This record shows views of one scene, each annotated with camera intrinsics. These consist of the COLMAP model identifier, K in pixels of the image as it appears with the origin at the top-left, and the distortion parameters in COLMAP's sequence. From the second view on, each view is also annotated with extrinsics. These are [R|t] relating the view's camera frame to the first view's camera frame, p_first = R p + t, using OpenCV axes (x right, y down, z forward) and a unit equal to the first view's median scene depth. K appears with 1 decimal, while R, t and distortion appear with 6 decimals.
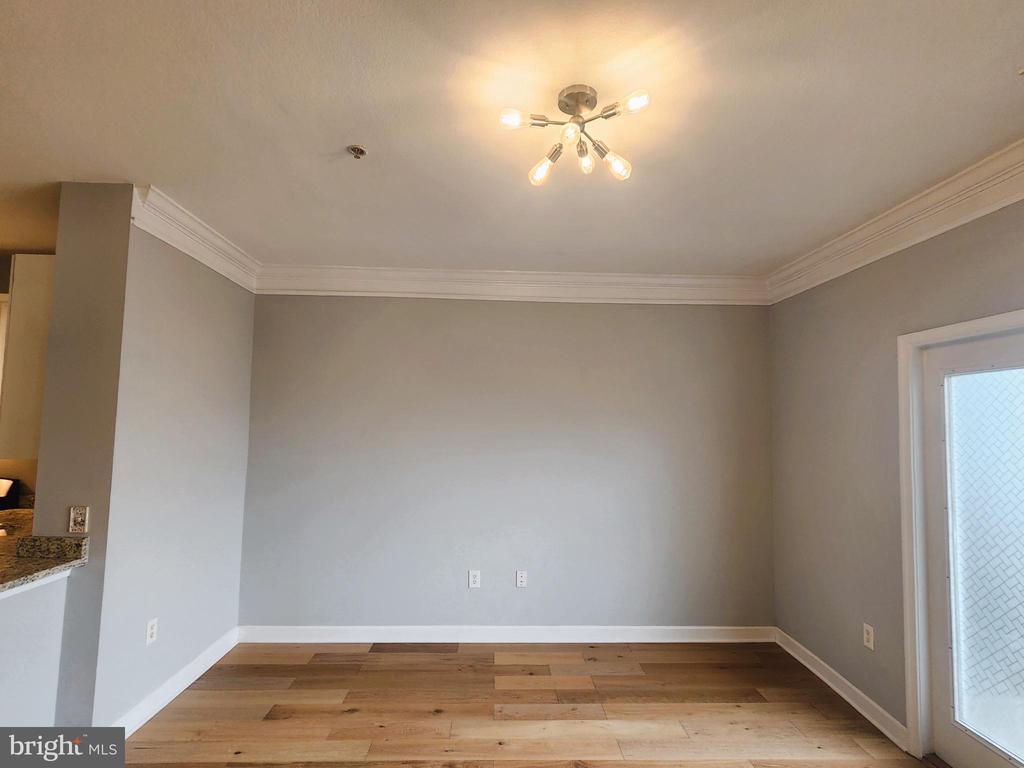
lens RADIAL K [[518.0, 0, 517.4], [0, 518.0, 386.2], [0, 0, 1]] dist [-0.001512, 0.000886]
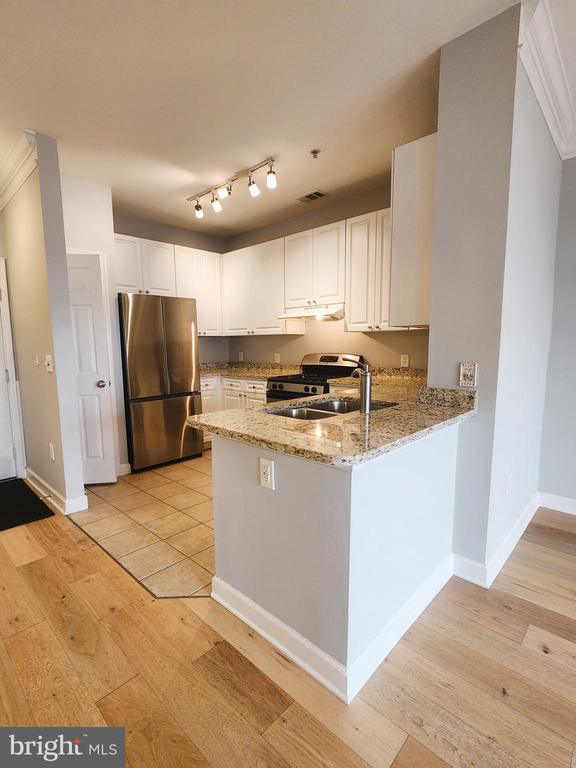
lens RADIAL K [[378.3, 0, 285.5], [0, 378.3, 388.5], [0, 0, 1]] dist [0.000326, 0.000225]
pose [[0.696340, 0.066297, -0.714643, -0.511643], [0.069361, 0.984847, 0.158948, 0.125010], [0.714352, -0.160251, 0.681190, 0.164841]]
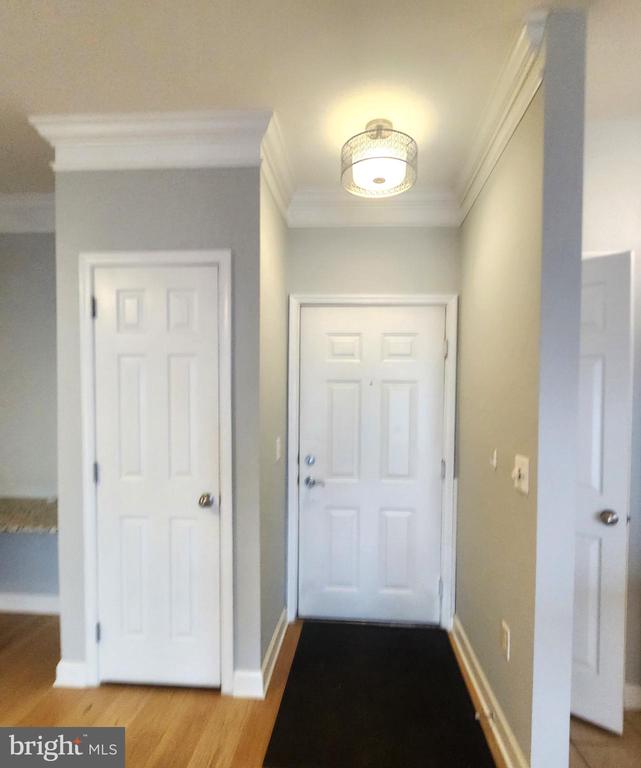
lens RADIAL K [[446.9, 0, 327.8], [0, 446.9, 421.3], [0, 0, 1]] dist [0.003039, 0.001451]
pose [[-0.101109, 0.019561, -0.994683, -1.104859], [0.058822, 0.998175, 0.013651, 0.079444], [0.993135, -0.057130, -0.102075, 0.226240]]
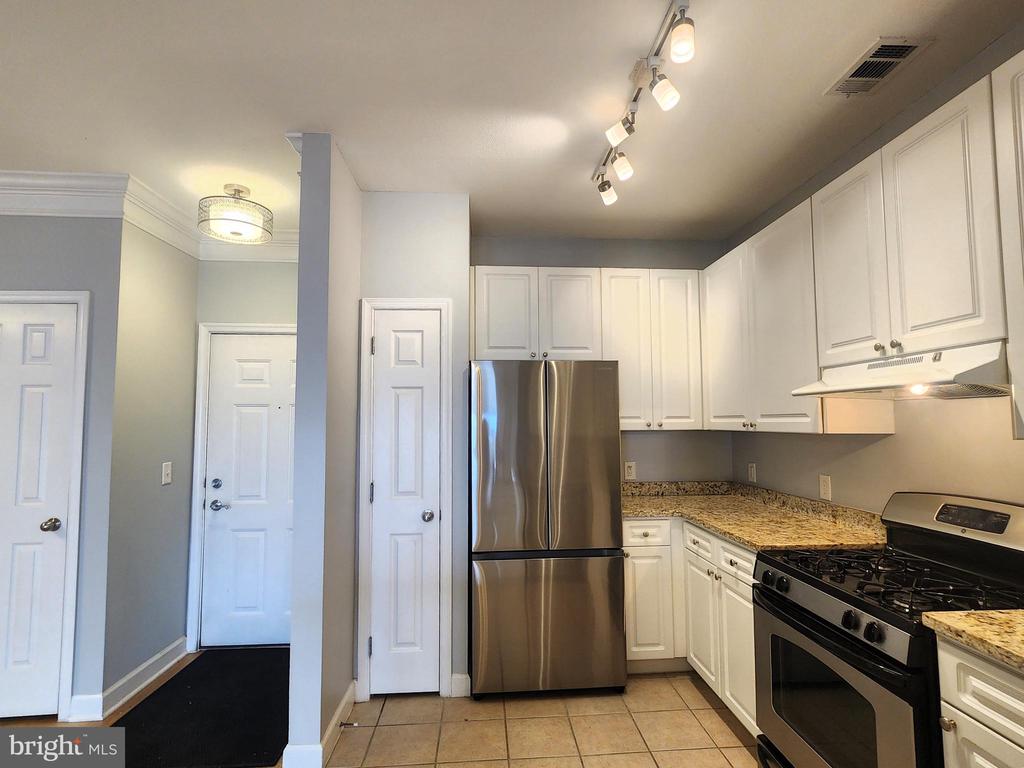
lens RADIAL K [[518.0, 0, 517.4], [0, 518.0, 386.2], [0, 0, 1]] dist [-0.001512, 0.000886]
pose [[0.036634, -0.081663, -0.995987, -0.856493], [0.074836, 0.994081, -0.078754, 0.104849], [0.996523, -0.071651, 0.042528, 0.785083]]
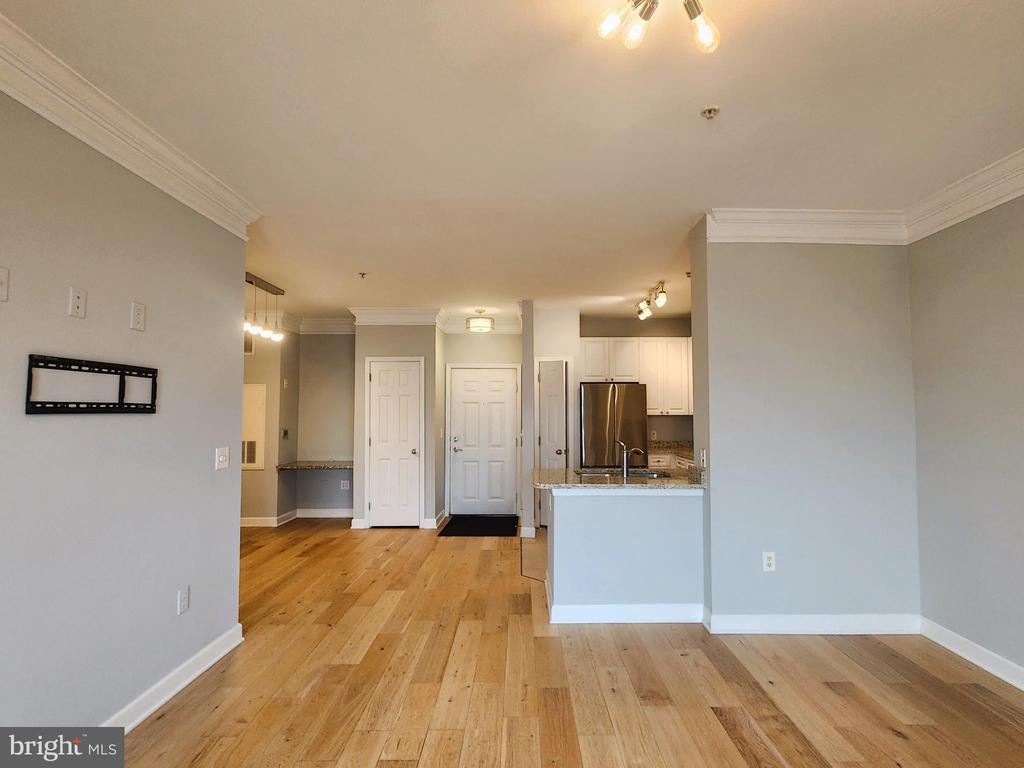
lens RADIAL K [[518.0, 0, 517.4], [0, 518.0, 386.2], [0, 0, 1]] dist [-0.001512, 0.000886]
pose [[-0.043118, -0.062979, -0.997083, 0.586031], [0.070132, 0.995358, -0.065903, 0.111090], [0.996605, -0.072769, -0.038501, 0.523616]]
